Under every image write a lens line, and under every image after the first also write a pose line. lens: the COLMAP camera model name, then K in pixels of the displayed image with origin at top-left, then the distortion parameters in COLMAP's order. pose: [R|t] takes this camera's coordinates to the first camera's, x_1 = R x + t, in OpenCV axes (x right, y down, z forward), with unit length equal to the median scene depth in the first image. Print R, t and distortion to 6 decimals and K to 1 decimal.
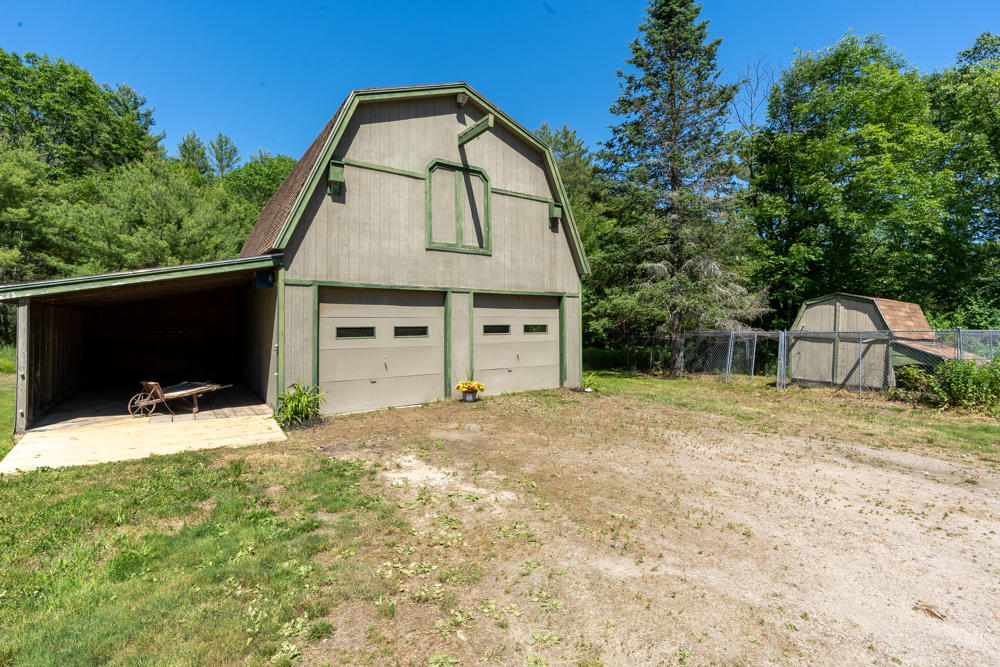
lens RADIAL K [[470.8, 0, 492.9], [0, 470.8, 311.4], [0, 0, 1]] dist [-0.009020, -0.000637]
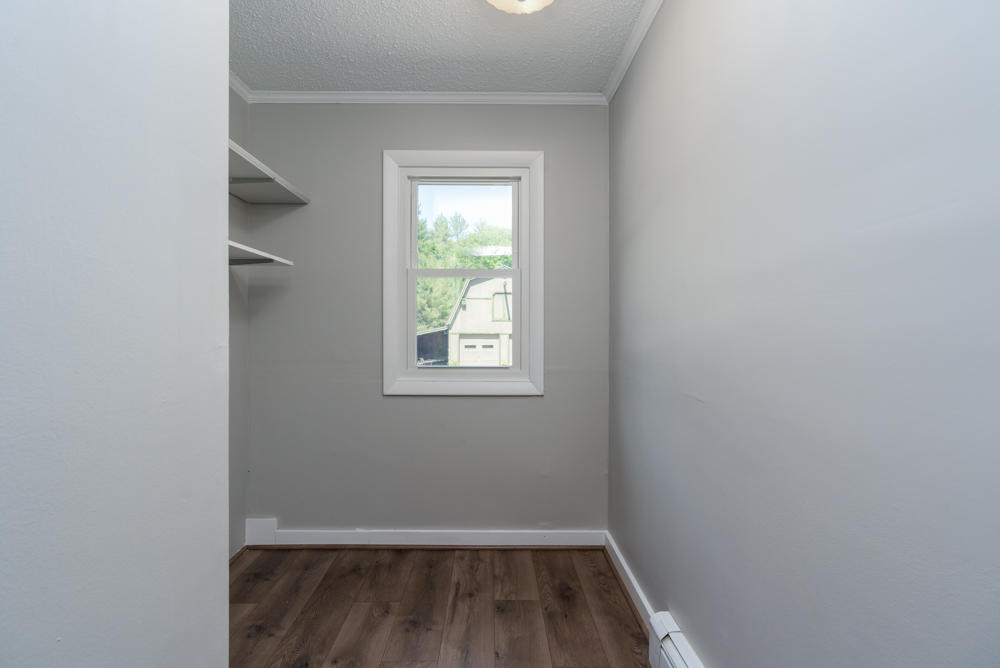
lens RADIAL K [[470.8, 0, 504.9], [0, 470.8, 331.8], [0, 0, 1]] dist [-0.009020, -0.000637]
pose [[0.900332, 0.005827, -0.435164, 1.298859], [0.005337, 0.999687, 0.024430, -0.133925], [0.435170, -0.024318, 0.900020, -1.797229]]
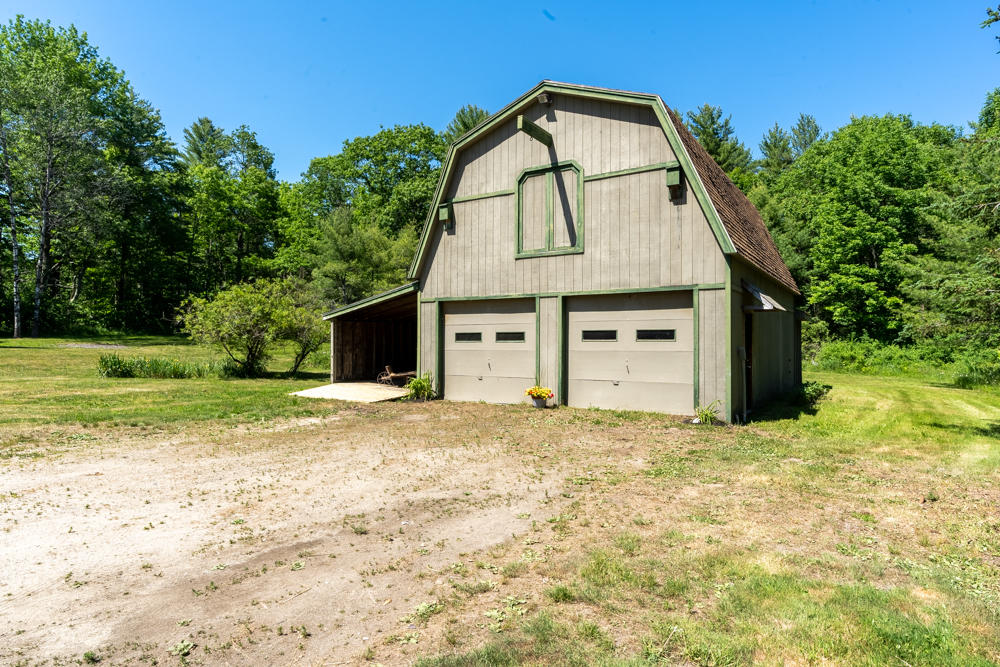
lens RADIAL K [[574.6, 0, 504.2], [0, 574.6, 334.6], [0, 0, 1]] dist [-0.009118, -0.001121]
pose [[0.378475, -0.005570, -0.925595, 1.024696], [0.024128, 0.999701, 0.003850, 0.031488], [0.925297, -0.023790, 0.378497, 0.472385]]
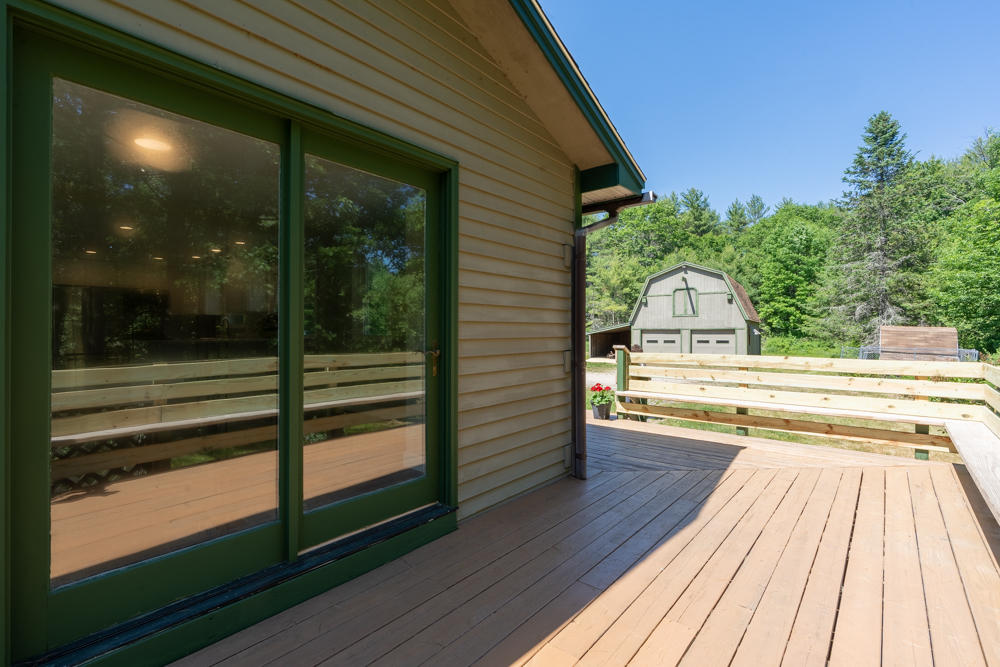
lens RADIAL K [[470.8, 0, 498.5], [0, 470.8, 330.7], [0, 0, 1]] dist [-0.009020, -0.000637]
pose [[0.376764, 0.004084, -0.926300, 2.388574], [0.028300, 0.999473, 0.015918, -0.119327], [0.925877, -0.032212, 0.376450, -1.334355]]
